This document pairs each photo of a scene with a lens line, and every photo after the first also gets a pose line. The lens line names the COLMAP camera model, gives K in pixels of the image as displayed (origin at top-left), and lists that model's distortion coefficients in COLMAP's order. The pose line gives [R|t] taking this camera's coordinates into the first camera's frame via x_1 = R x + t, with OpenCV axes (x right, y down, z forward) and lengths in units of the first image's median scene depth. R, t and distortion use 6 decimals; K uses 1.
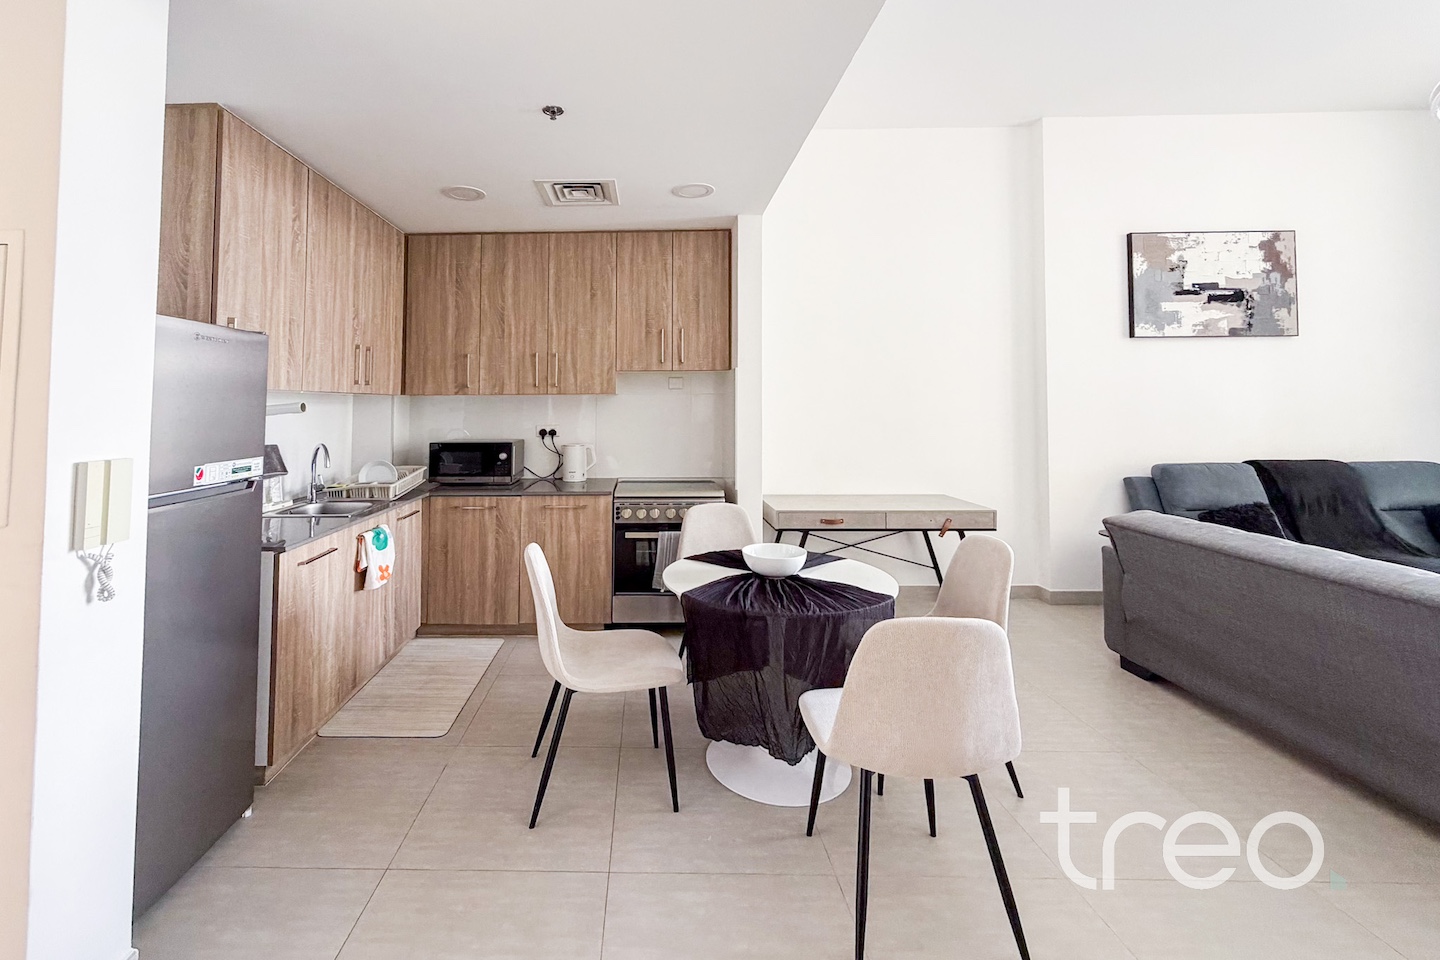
lens RADIAL K [[615.8, 0, 640.9], [0, 615.8, 387.9], [0, 0, 1]] dist [0.001631, 0.000192]
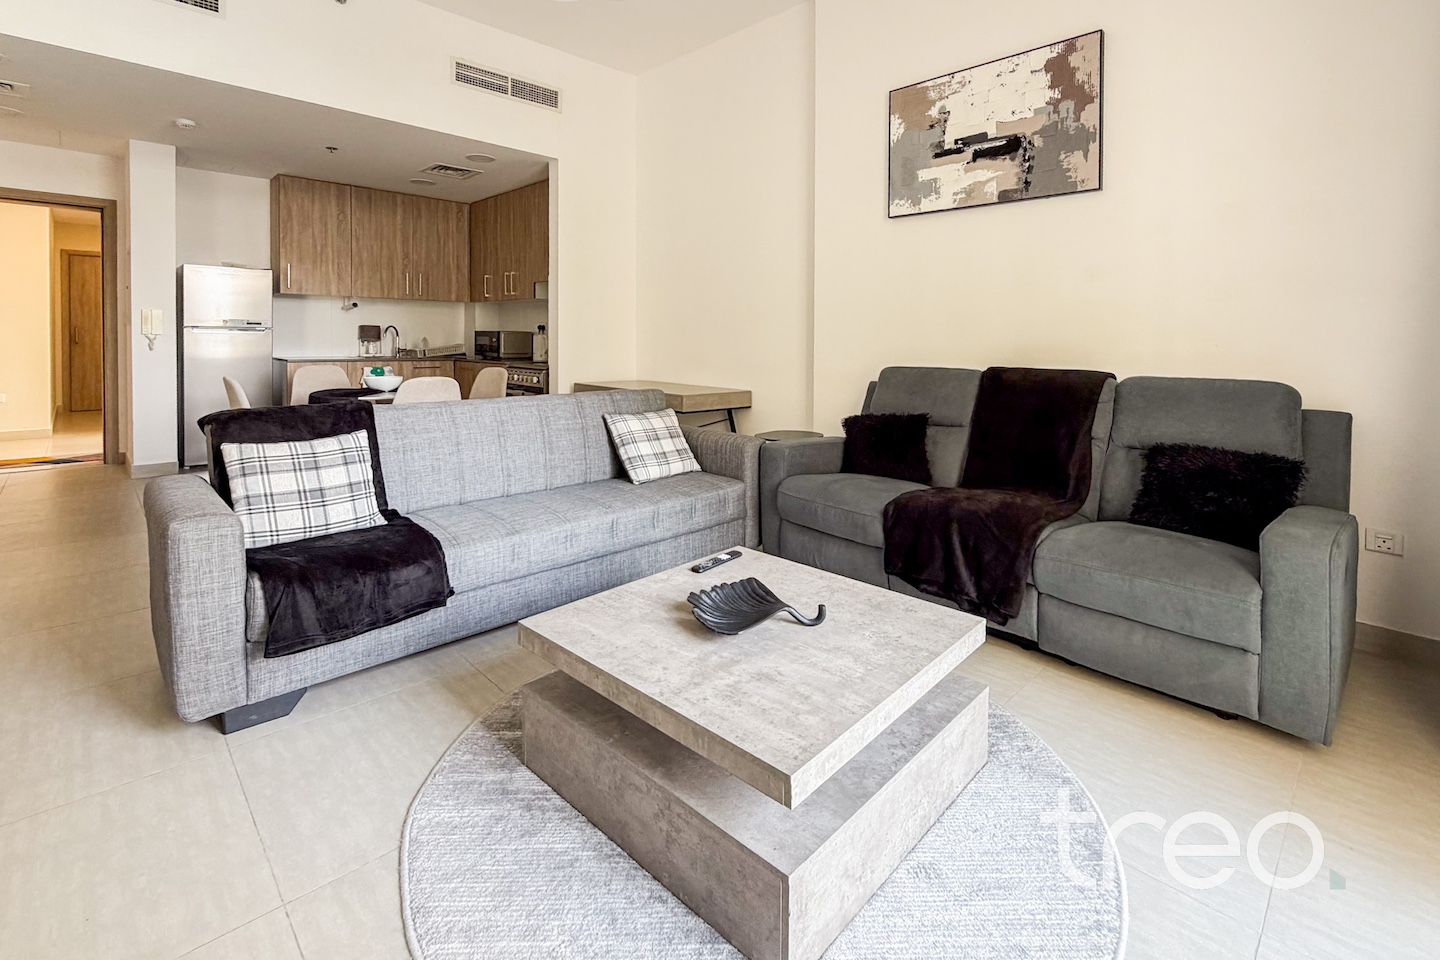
lens RADIAL K [[655.7, 0, 721.9], [0, 655.7, 360.6], [0, 0, 1]] dist [0.001918, -0.000500]
pose [[0.716556, 0.041434, -0.696298, 1.274838], [0.001183, 0.998161, 0.060614, 0.058812], [0.697528, -0.044257, 0.715189, 0.190969]]
